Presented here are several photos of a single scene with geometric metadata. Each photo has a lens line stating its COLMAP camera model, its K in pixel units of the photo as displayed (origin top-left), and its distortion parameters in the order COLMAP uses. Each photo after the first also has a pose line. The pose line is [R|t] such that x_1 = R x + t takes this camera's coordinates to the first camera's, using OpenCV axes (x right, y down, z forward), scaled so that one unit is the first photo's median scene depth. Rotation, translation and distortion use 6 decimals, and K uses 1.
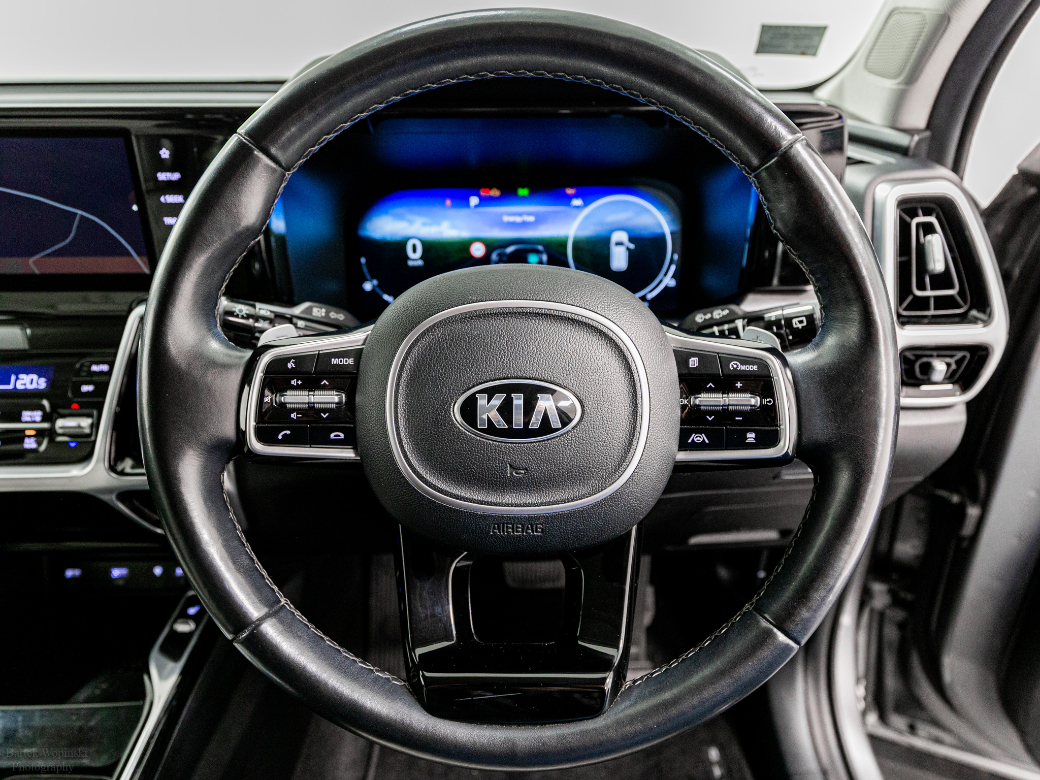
lens RADIAL K [[592.3, 0, 520.0], [0, 592.3, 390.0], [0, 0, 1]] dist [-0.001953, -0.000132]
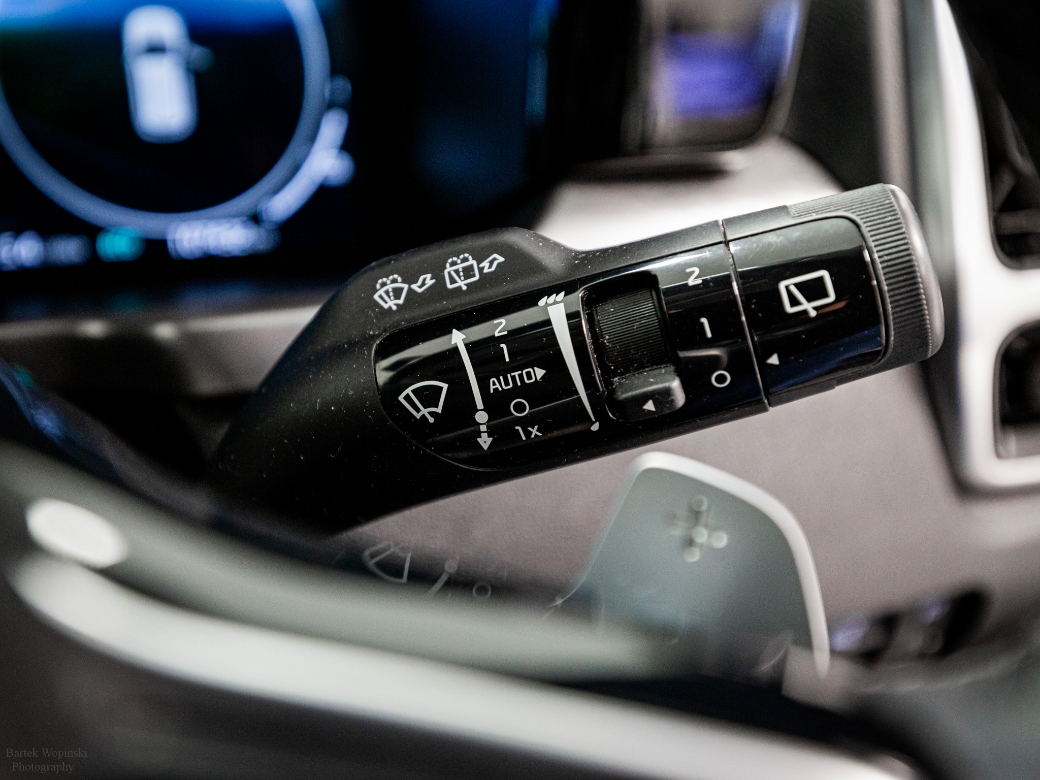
lens RADIAL K [[1027.0, 0, 520.0], [0, 1027.0, 390.0], [0, 0, 1]] dist [0.004550, 0.000021]
pose [[0.940396, -0.102511, 0.324263, 0.218899], [0.099367, 0.994704, 0.026285, -0.089775], [-0.325241, 0.007503, 0.945602, 0.608887]]
